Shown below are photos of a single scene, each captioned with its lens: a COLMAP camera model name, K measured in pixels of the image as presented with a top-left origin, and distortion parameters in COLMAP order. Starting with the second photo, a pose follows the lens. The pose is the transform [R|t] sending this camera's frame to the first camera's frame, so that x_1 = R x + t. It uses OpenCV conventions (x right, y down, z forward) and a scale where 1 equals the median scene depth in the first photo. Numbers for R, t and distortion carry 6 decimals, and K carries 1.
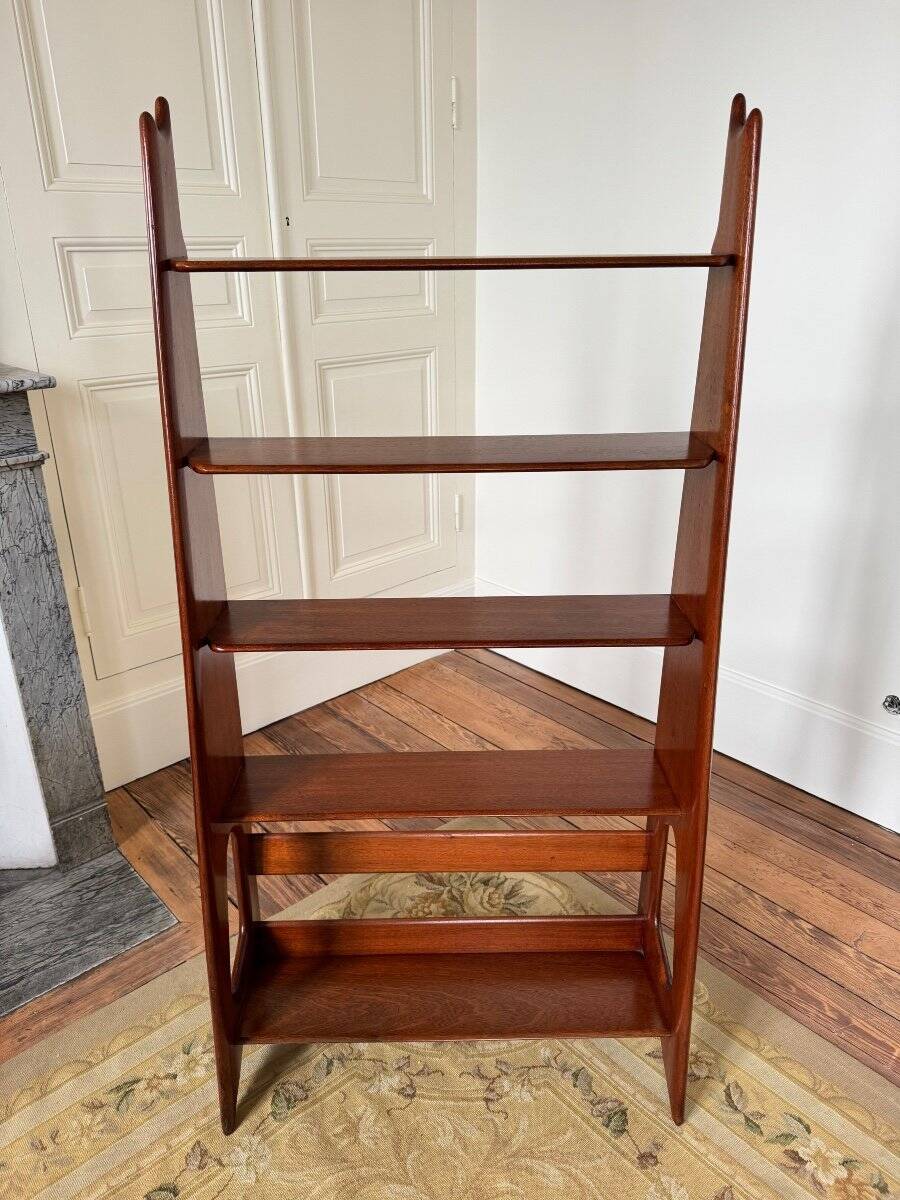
lens RADIAL K [[855.6, 0, 450.9], [0, 855.6, 597.2], [0, 0, 1]] dist [0.001469, -0.005104]
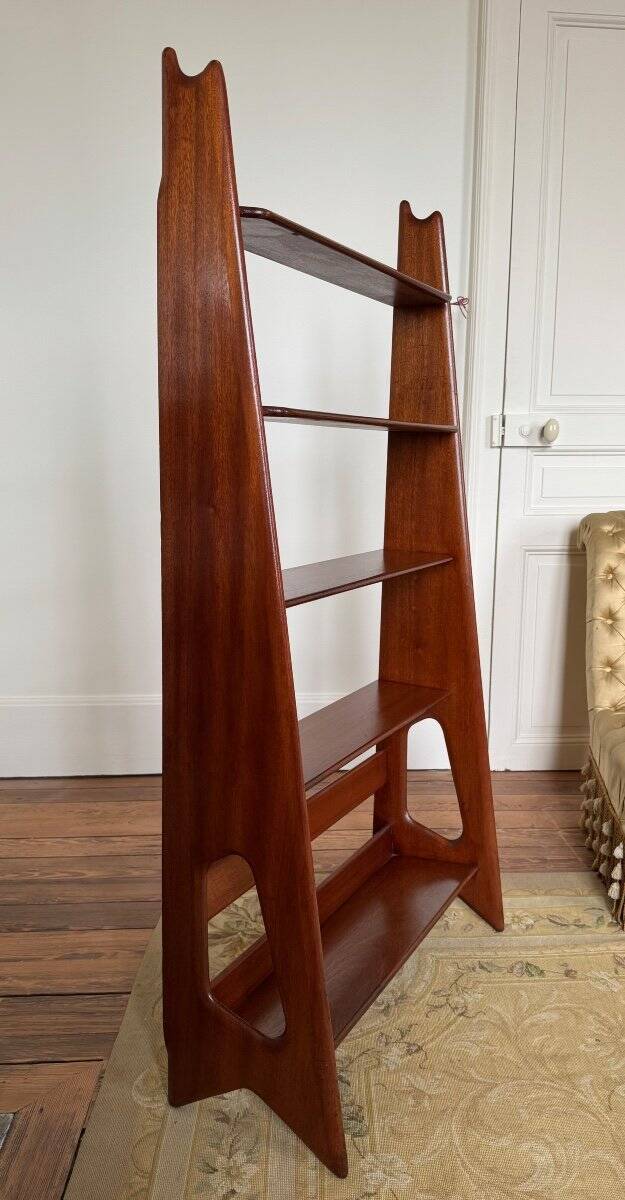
lens RADIAL K [[869.3, 0, 370.7], [0, 869.3, 626.0], [0, 0, 1]] dist [0.068711, -0.094569]
pose [[0.599269, -0.136603, 0.788807, -0.801104], [0.279847, 0.958916, -0.046542, 0.124598], [-0.750042, 0.248637, 0.612876, 0.261323]]
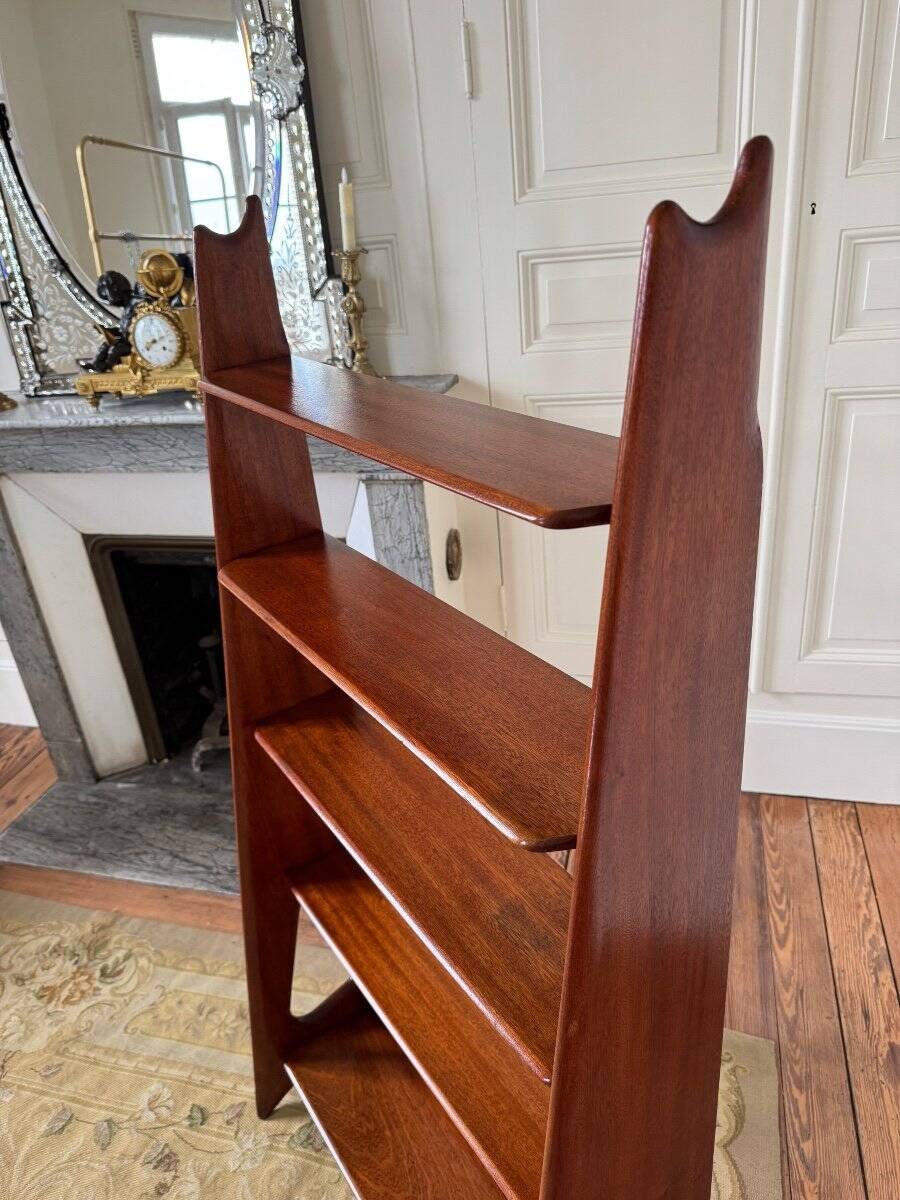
lens RADIAL K [[860.9, 0, 456.1], [0, 860.9, 601.3], [0, 0, 1]] dist [-0.003635, -0.001072]
pose [[0.539409, 0.332898, -0.773444, 0.478935], [-0.239185, 0.941272, 0.238322, -0.312330], [0.807359, 0.056443, 0.587355, 0.460047]]
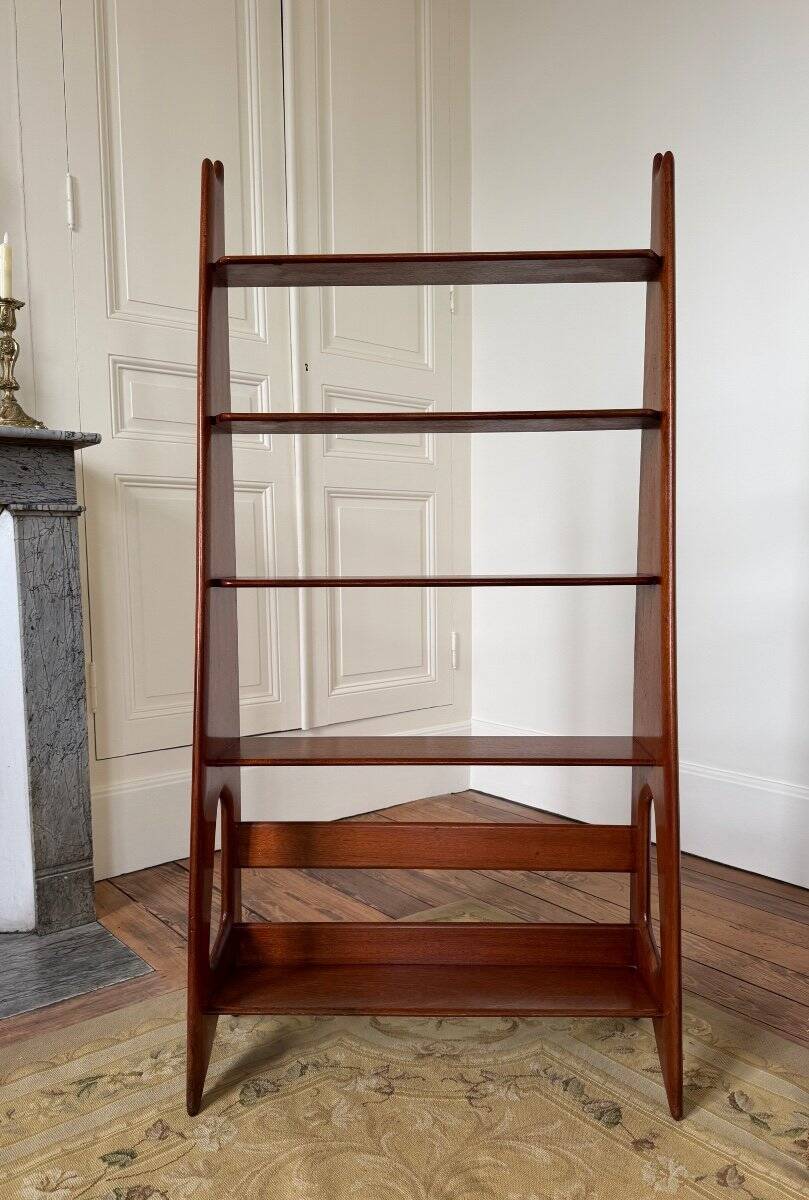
lens RADIAL K [[903.4, 0, 425.2], [0, 903.4, 635.3], [0, 0, 1]] dist [0.010140, -0.009117]
pose [[0.999212, 0.004213, -0.039479, 0.028693], [-0.015483, 0.956981, -0.289739, 0.371785], [0.036560, 0.290122, 0.956291, -0.084832]]
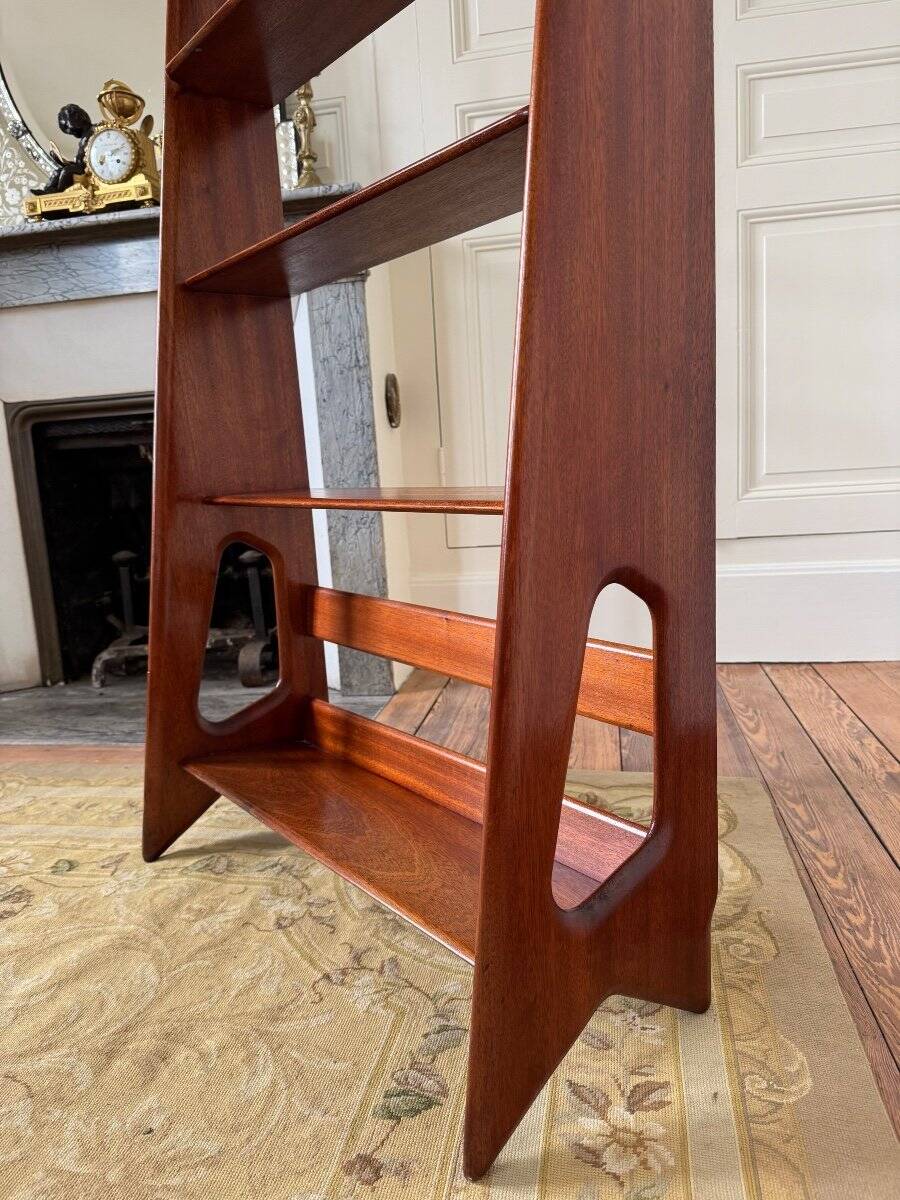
lens RADIAL K [[855.6, 0, 450.9], [0, 855.6, 597.2], [0, 0, 1]] dist [0.001469, -0.005104]
pose [[0.605675, 0.105439, -0.788695, 0.554102], [-0.251921, 0.965605, -0.064372, 0.309190], [0.754780, 0.237677, 0.611405, 0.572074]]
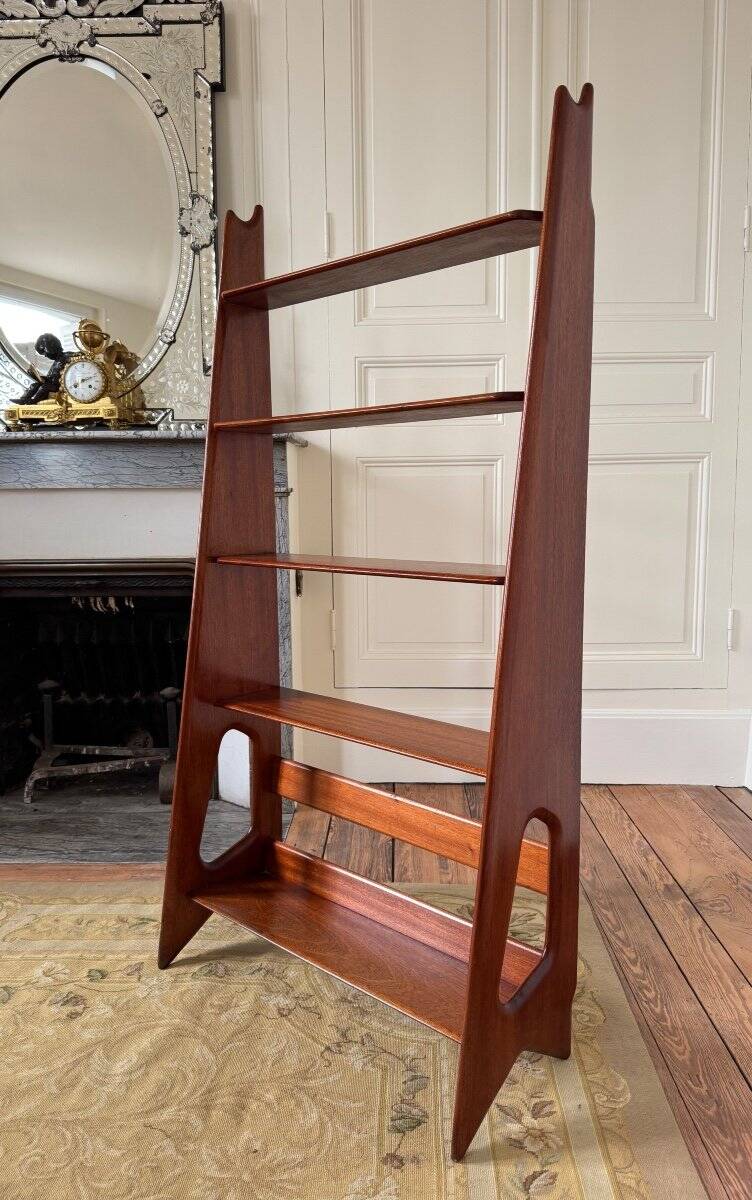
lens RADIAL K [[850.8, 0, 384.7], [0, 850.8, 604.1], [0, 0, 1]] dist [0.008434, -0.010552]
pose [[0.725582, 0.086960, -0.682619, 0.690336], [-0.259639, 0.953260, -0.154542, 0.215548], [0.637275, 0.289367, 0.714246, 0.167517]]
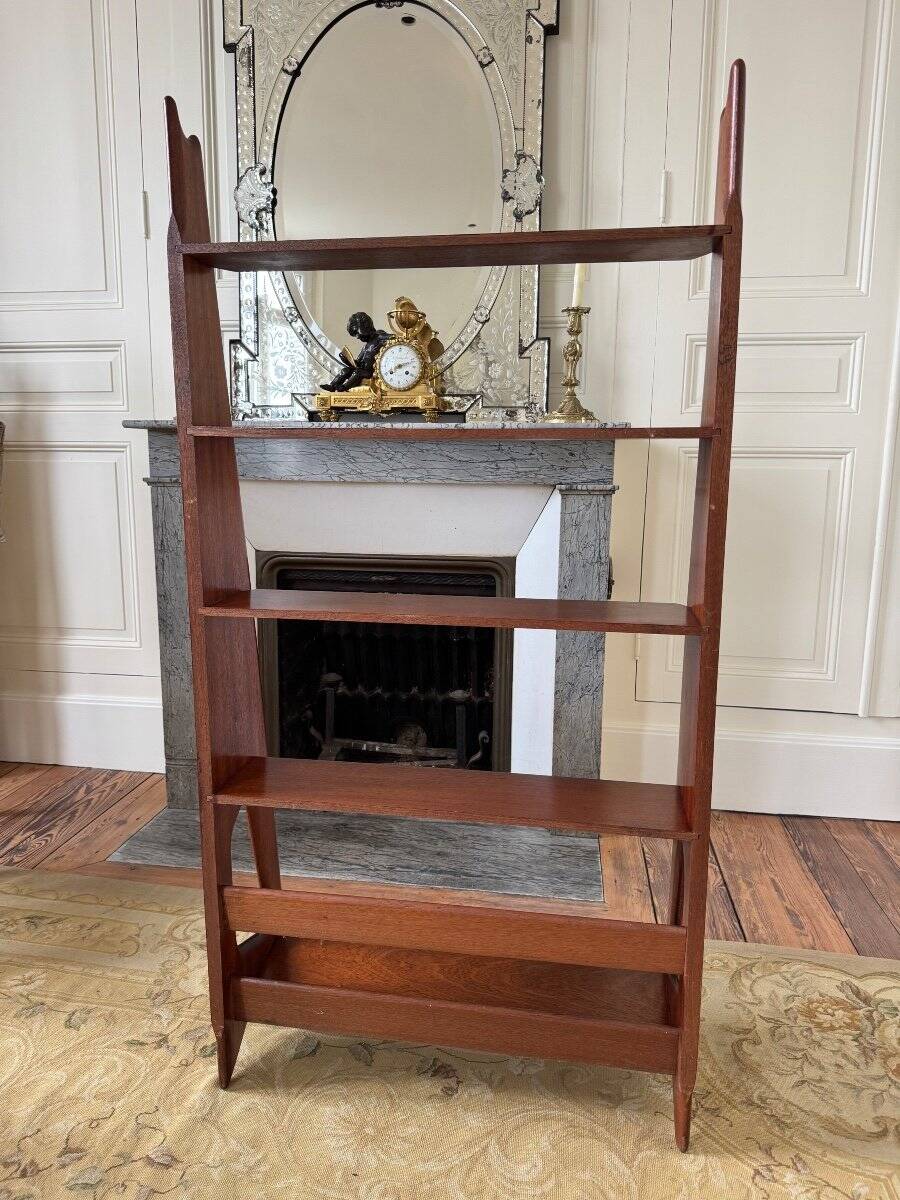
lens RADIAL K [[842.5, 0, 445.3], [0, 842.5, 597.5], [0, 0, 1]] dist [0.104268, -0.148732]
pose [[0.634397, 0.145313, -0.759227, 0.394596], [-0.308629, 0.948108, -0.076421, 0.187482], [0.708724, 0.282800, 0.646324, 0.045357]]
